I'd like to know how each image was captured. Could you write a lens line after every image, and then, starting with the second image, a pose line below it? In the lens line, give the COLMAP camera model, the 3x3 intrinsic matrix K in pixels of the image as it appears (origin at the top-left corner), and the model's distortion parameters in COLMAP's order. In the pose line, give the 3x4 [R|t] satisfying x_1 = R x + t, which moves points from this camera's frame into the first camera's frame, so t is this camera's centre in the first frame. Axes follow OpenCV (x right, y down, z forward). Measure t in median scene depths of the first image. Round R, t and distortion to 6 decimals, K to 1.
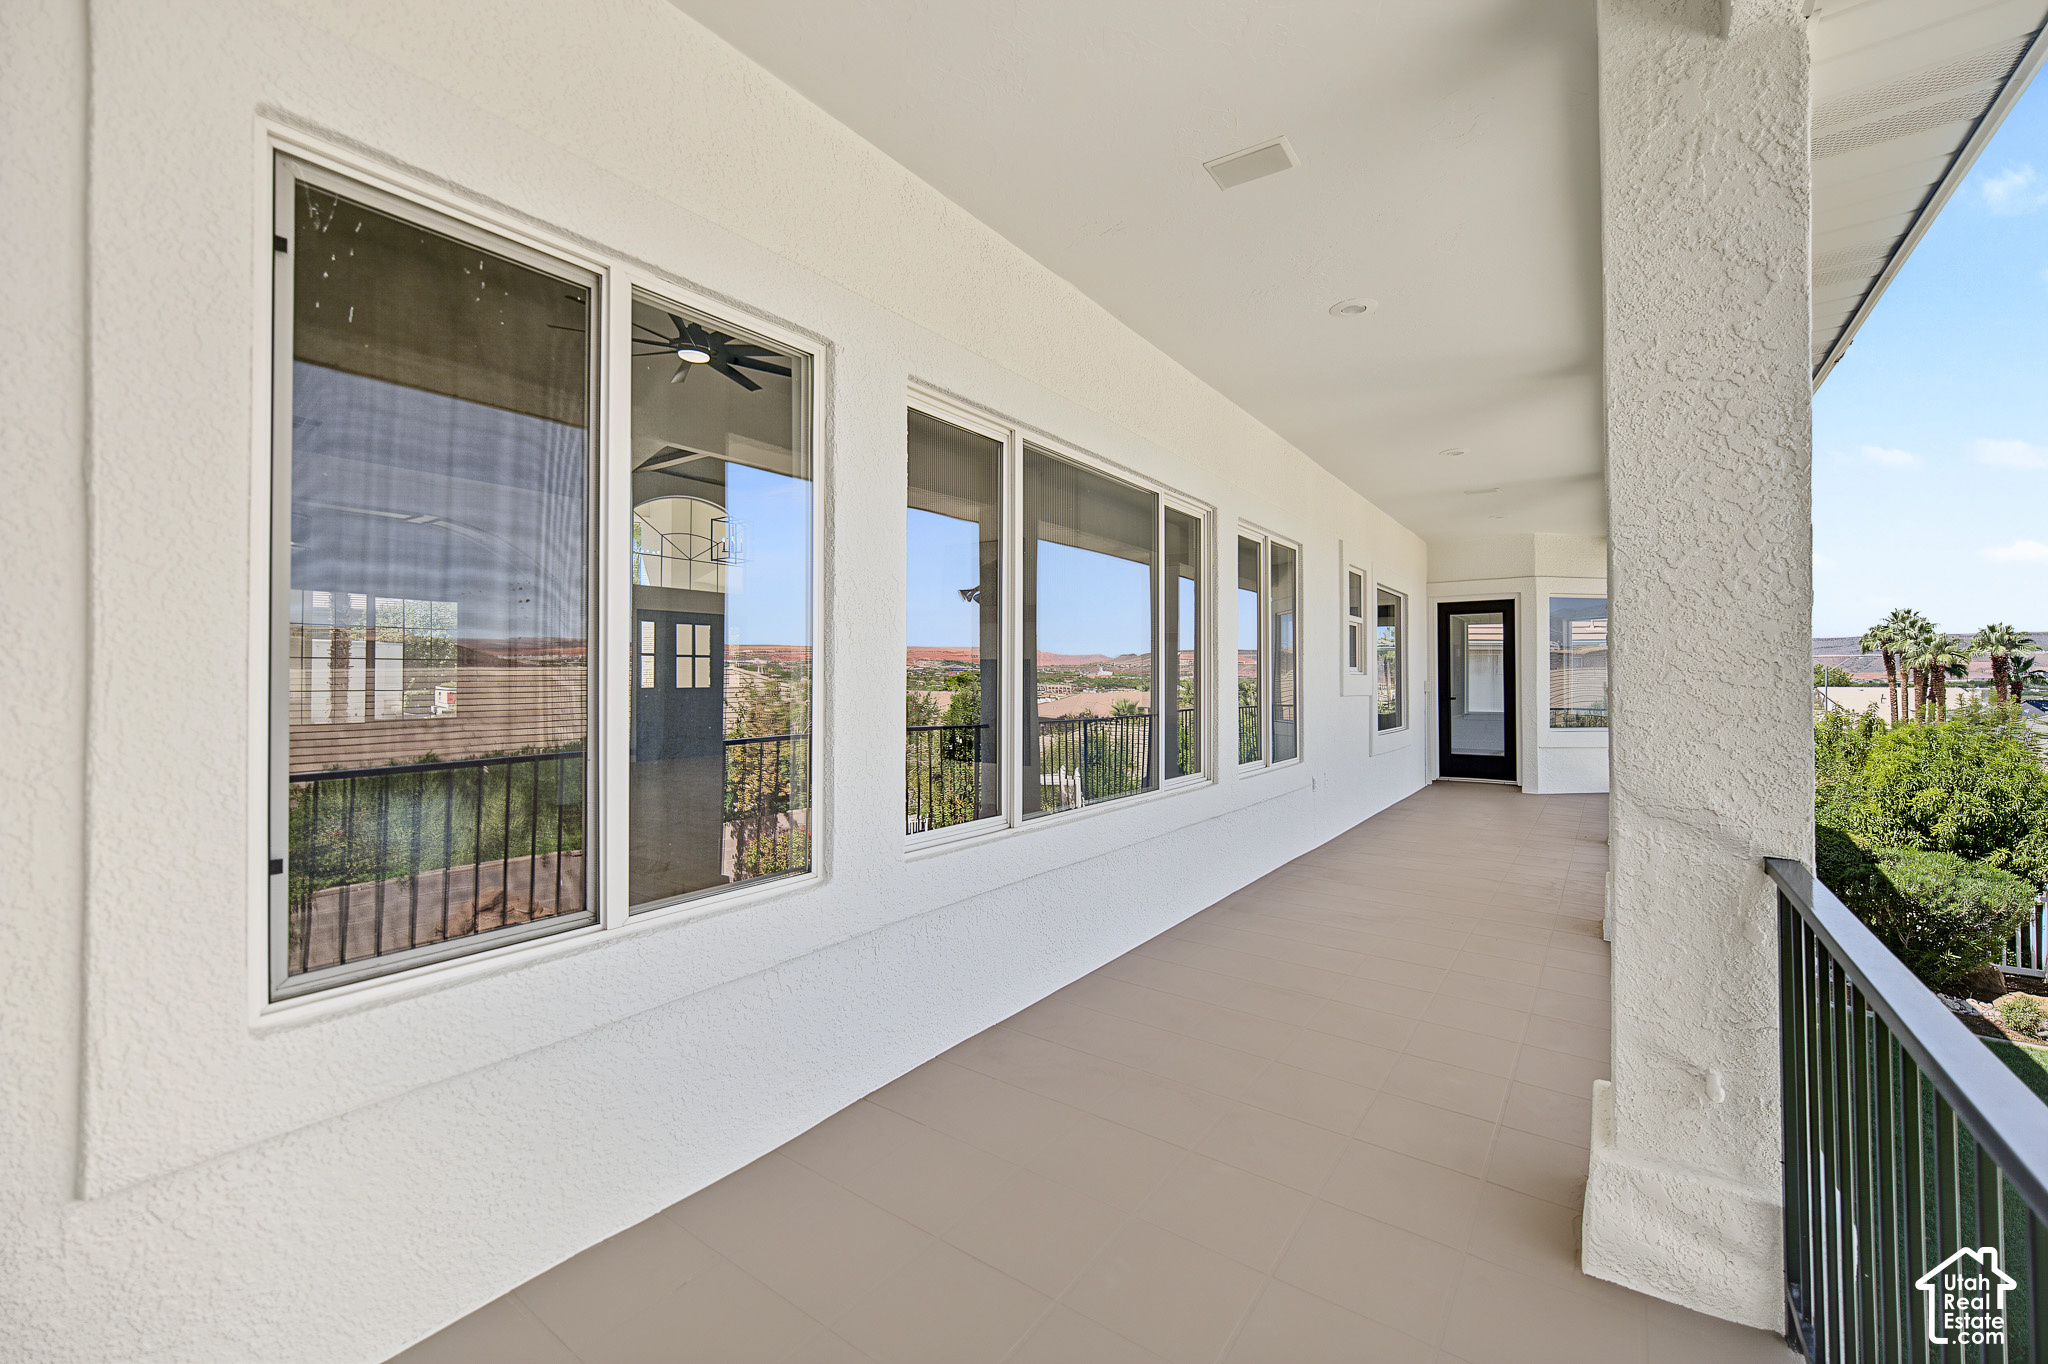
lens RADIAL K [[832.6, 0, 1038.7], [0, 832.6, 687.3], [0, 0, 1]] dist [-0.002257, 0.000196]
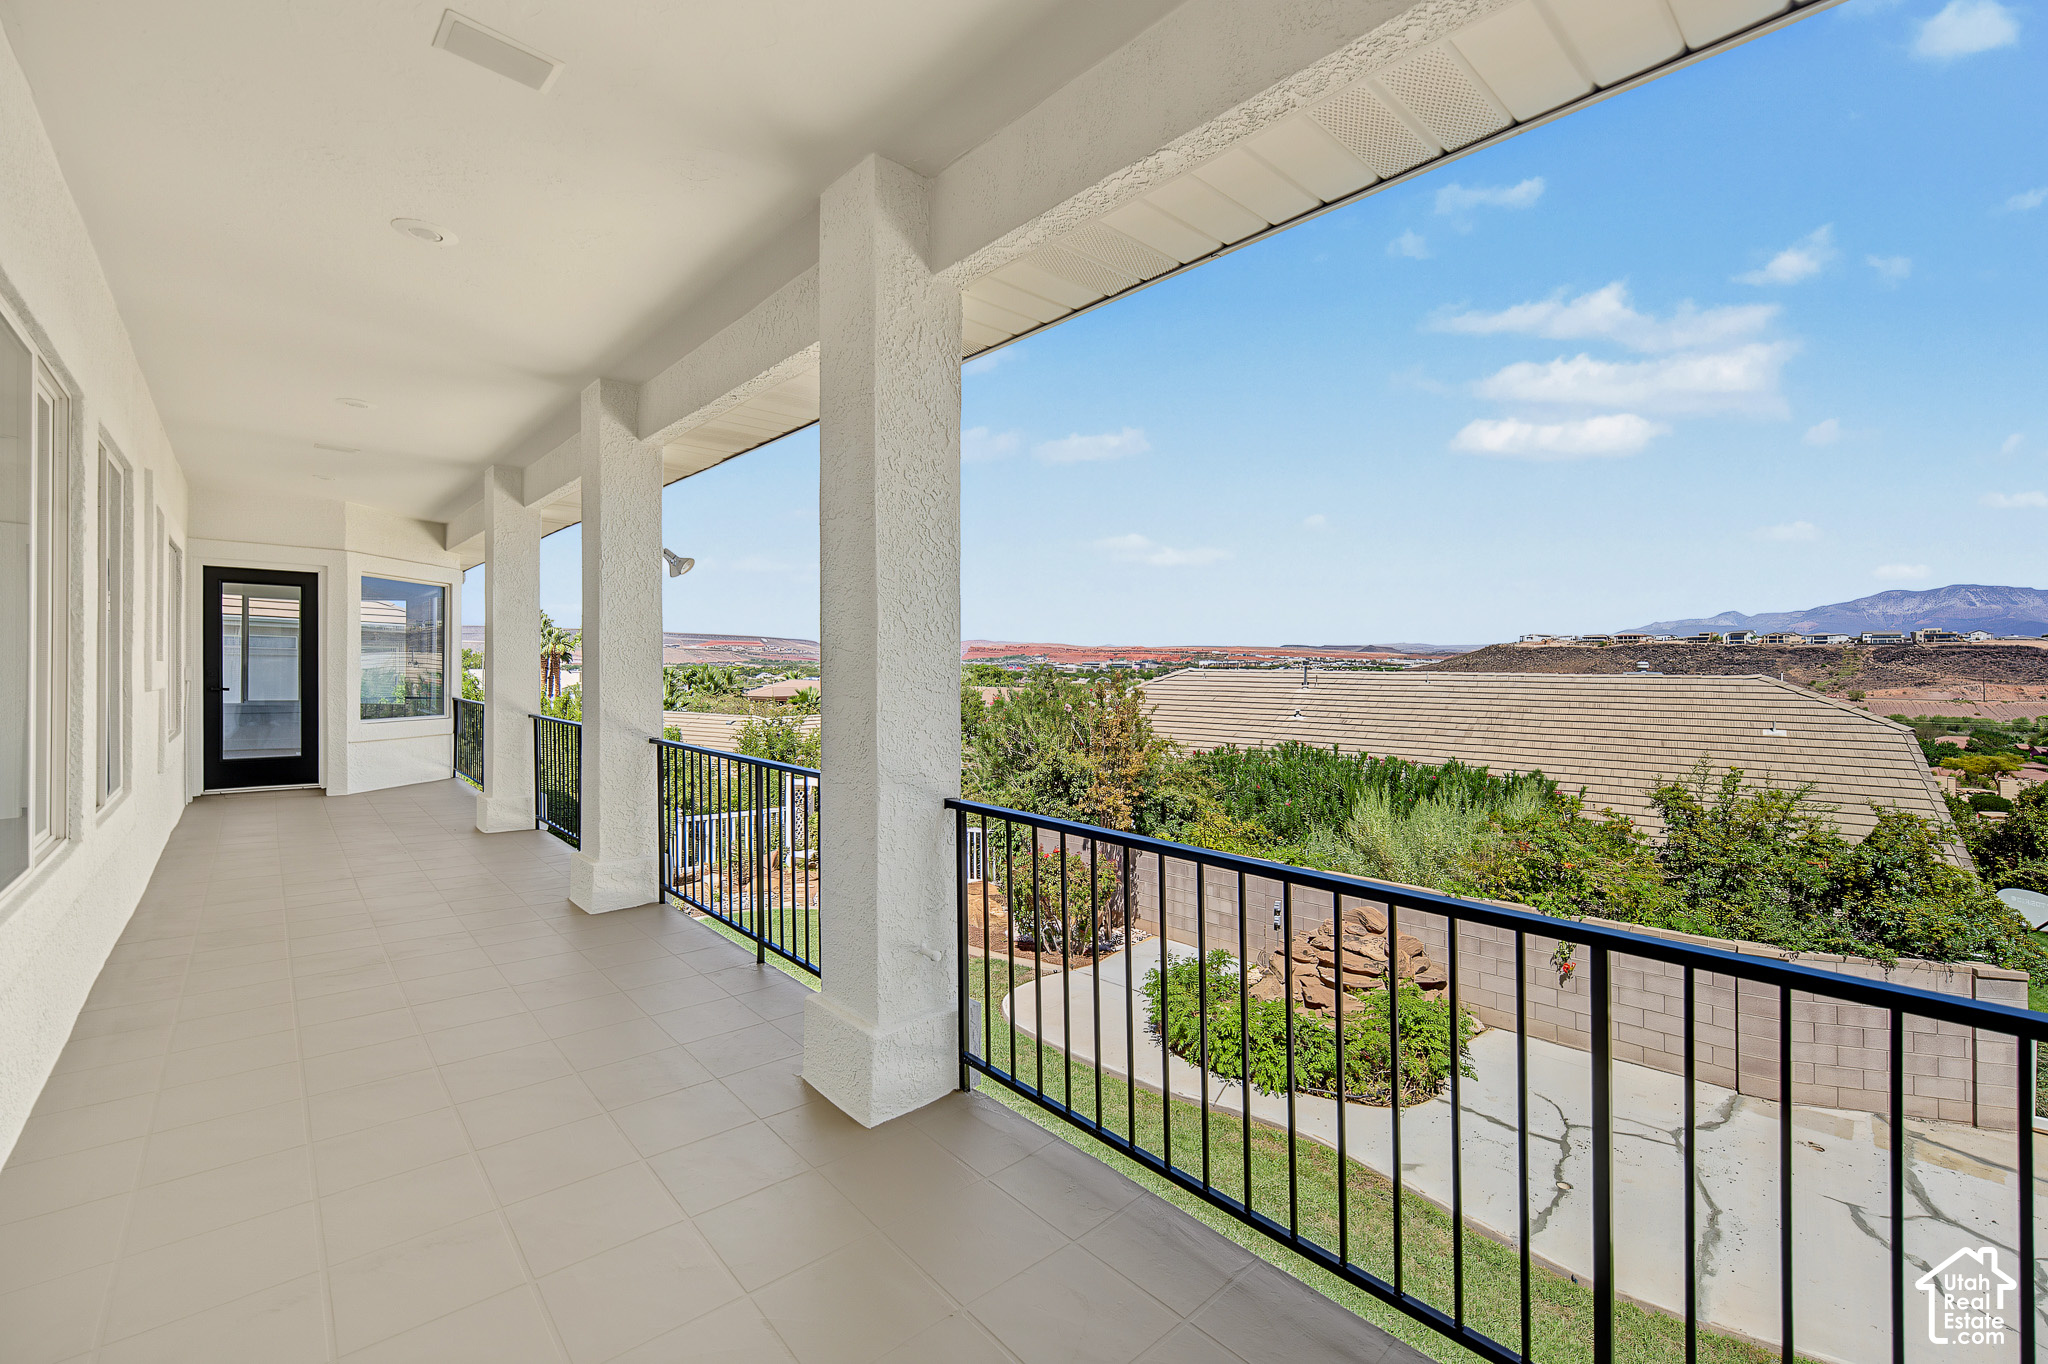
lens RADIAL K [[832.6, 0, 1043.4], [0, 832.6, 670.0], [0, 0, 1]] dist [-0.002257, 0.000196]
pose [[0.216034, 0.005841, 0.976368, -0.107396], [-0.007038, 0.999965, -0.004425, -0.006267], [-0.976360, -0.005916, 0.216068, 0.077555]]
